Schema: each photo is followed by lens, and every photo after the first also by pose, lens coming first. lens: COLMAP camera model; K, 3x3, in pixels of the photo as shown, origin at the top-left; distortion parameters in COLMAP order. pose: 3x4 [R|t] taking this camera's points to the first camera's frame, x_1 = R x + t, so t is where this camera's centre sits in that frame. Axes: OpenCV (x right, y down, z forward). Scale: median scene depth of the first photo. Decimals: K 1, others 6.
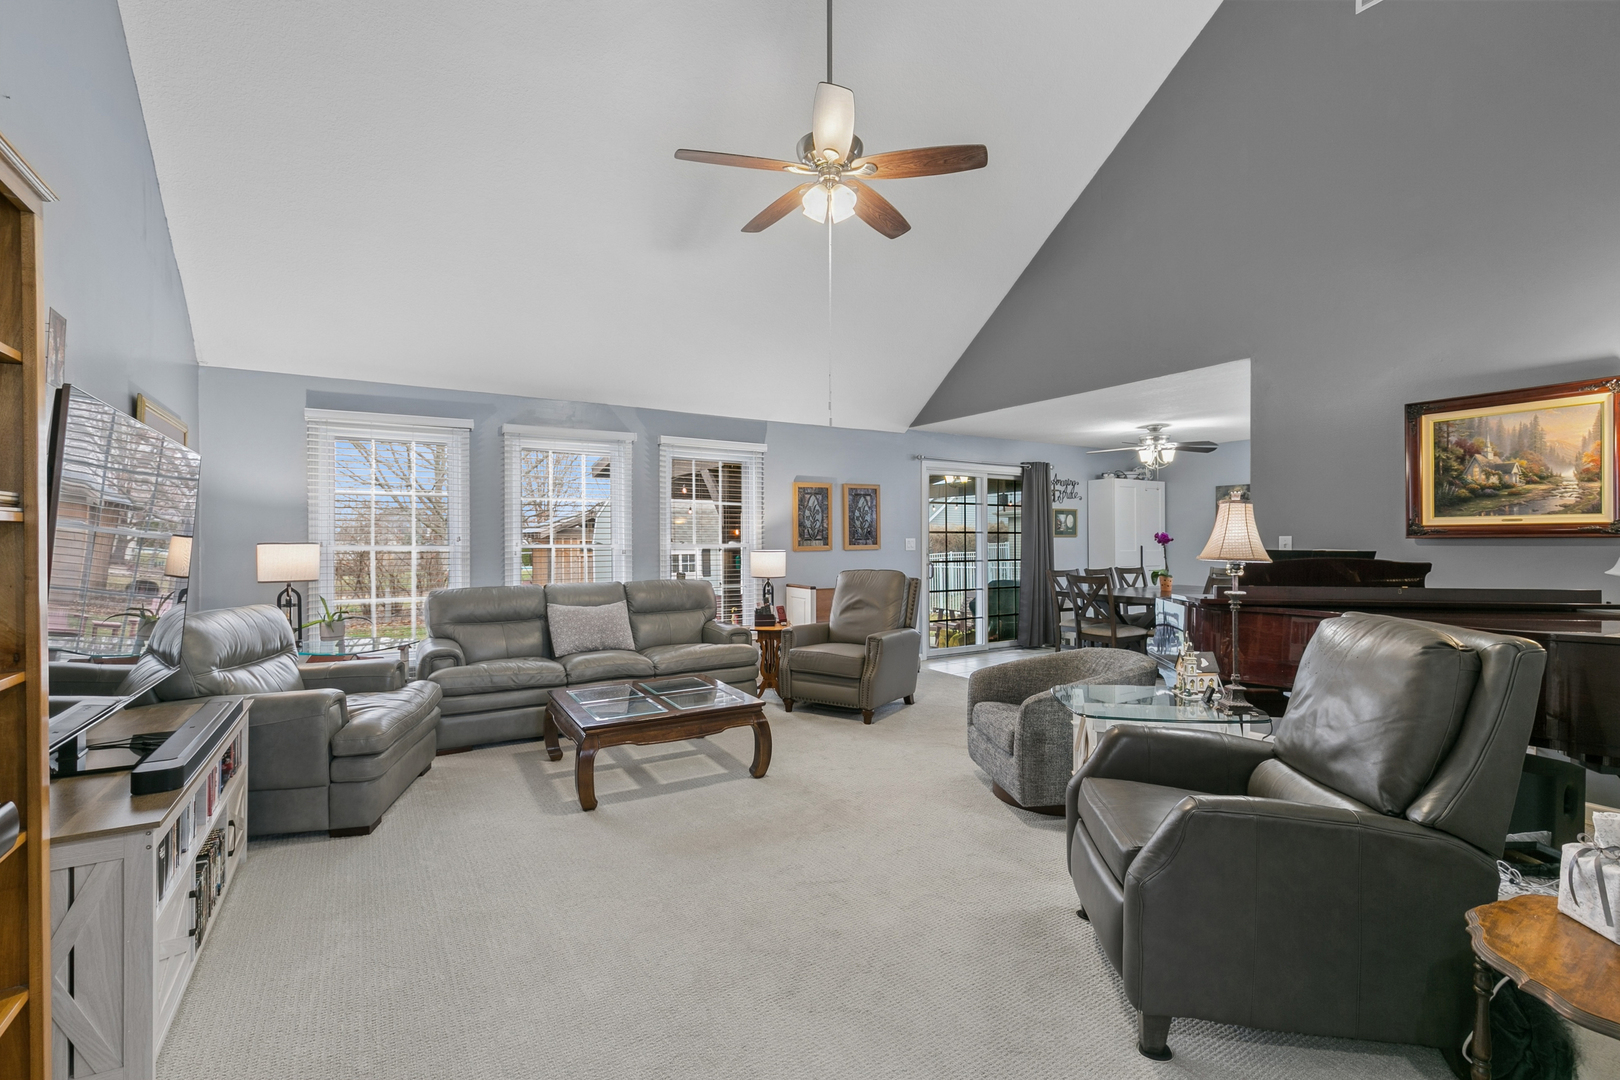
lens RADIAL K [[723.9, 0, 808.1], [0, 723.9, 543.6], [0, 0, 1]] dist [0.002735, -0.000723]
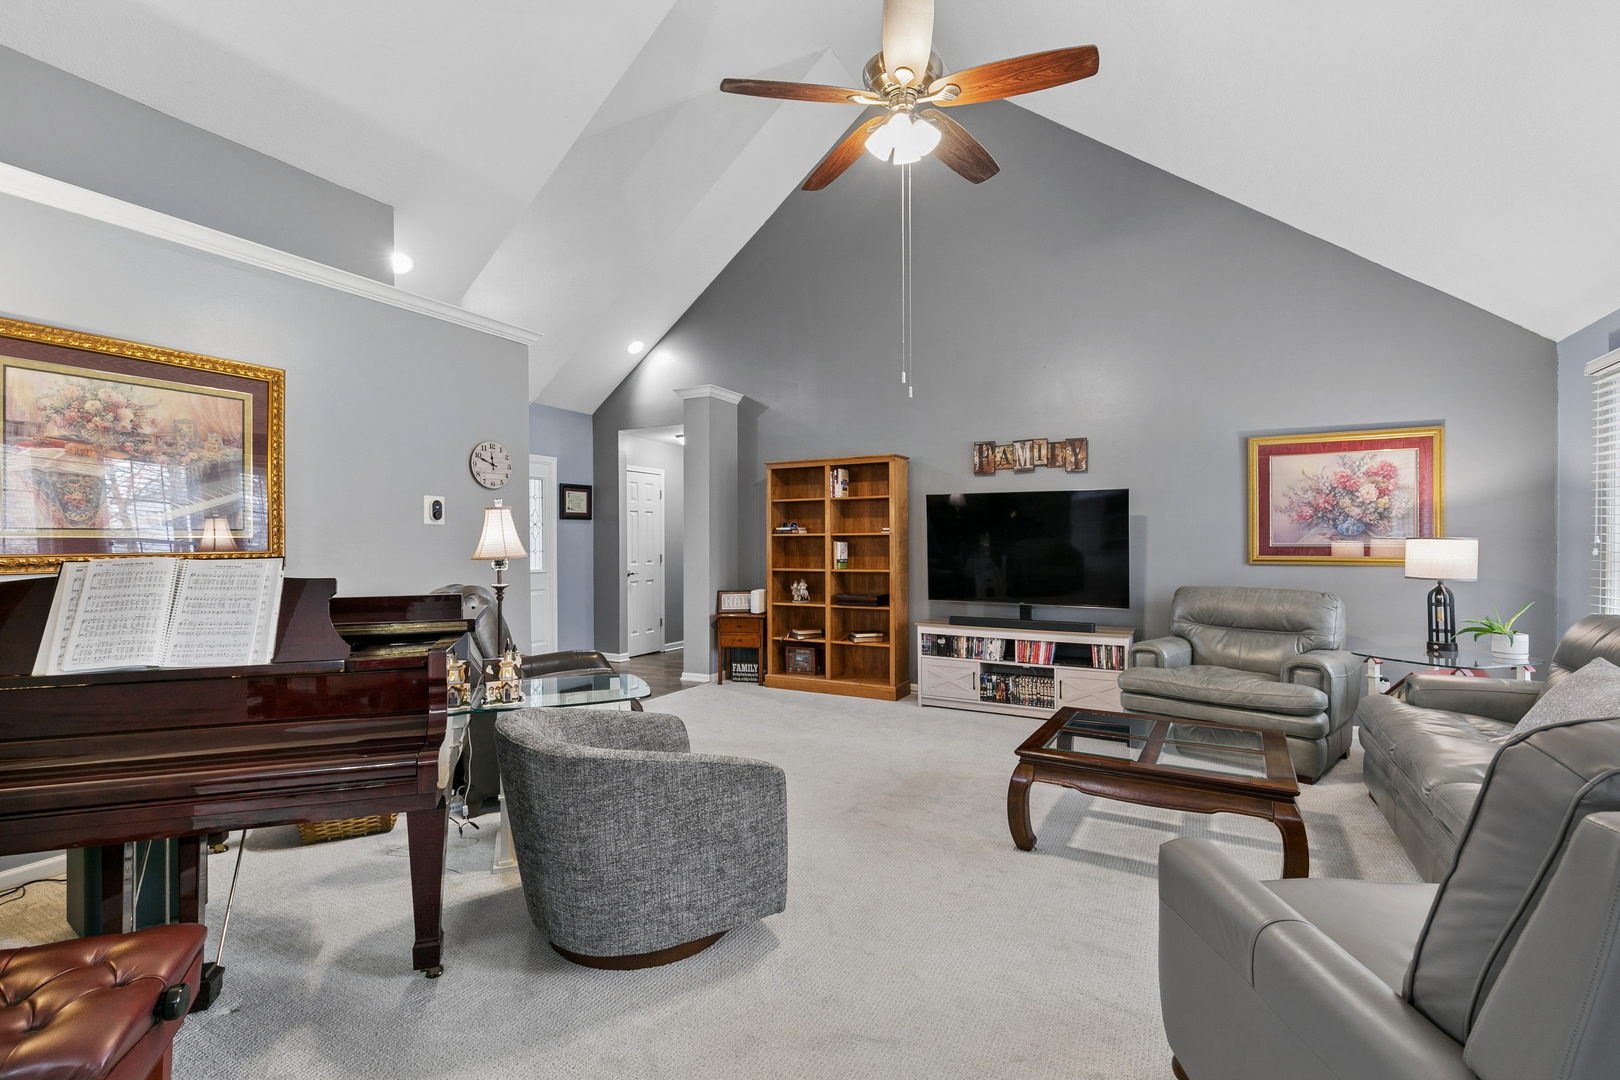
lens RADIAL K [[723.9, 0, 808.1], [0, 723.9, 543.6], [0, 0, 1]] dist [0.002735, -0.000723]
pose [[-0.866805, 0.006102, -0.498610, 0.576050], [0.002715, 0.999968, 0.007518, -0.005614], [0.498640, 0.005164, -0.866794, 1.757303]]
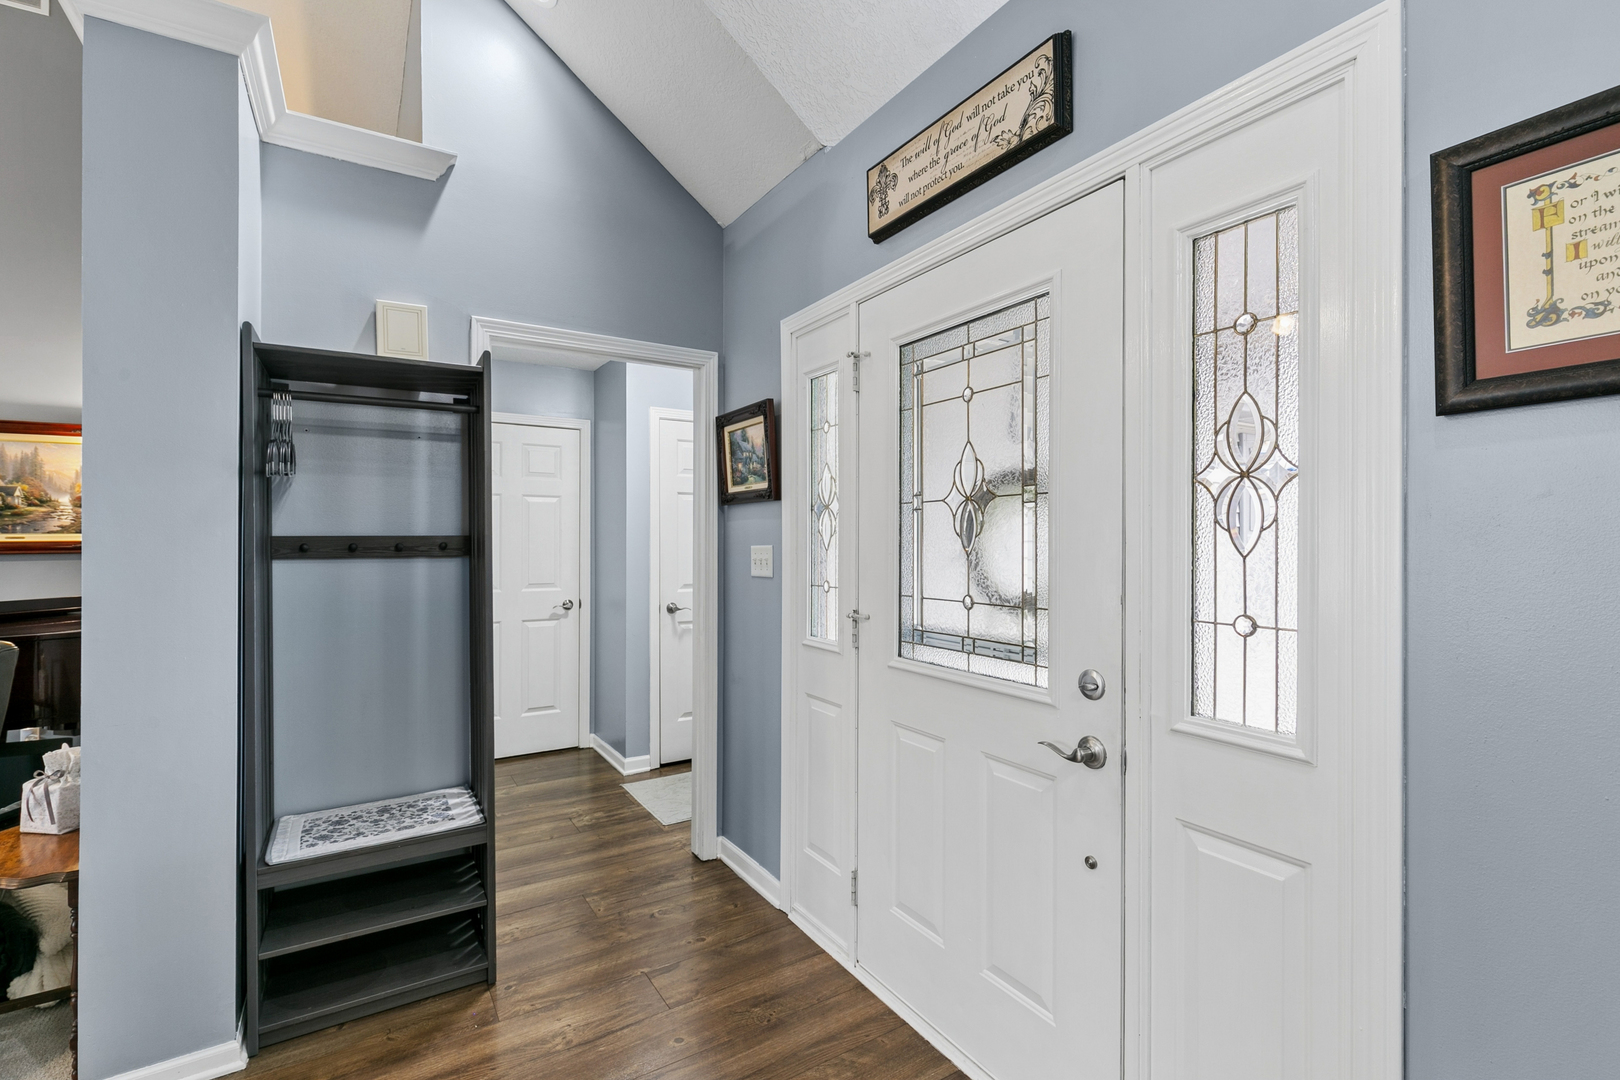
lens RADIAL K [[723.9, 0, 808.1], [0, 723.9, 543.6], [0, 0, 1]] dist [0.002735, -0.000723]
pose [[-0.007631, -0.002403, 0.999968, -0.152831], [0.009662, 0.999950, 0.002477, -0.015112], [-0.999924, 0.009680, -0.007608, -0.210278]]
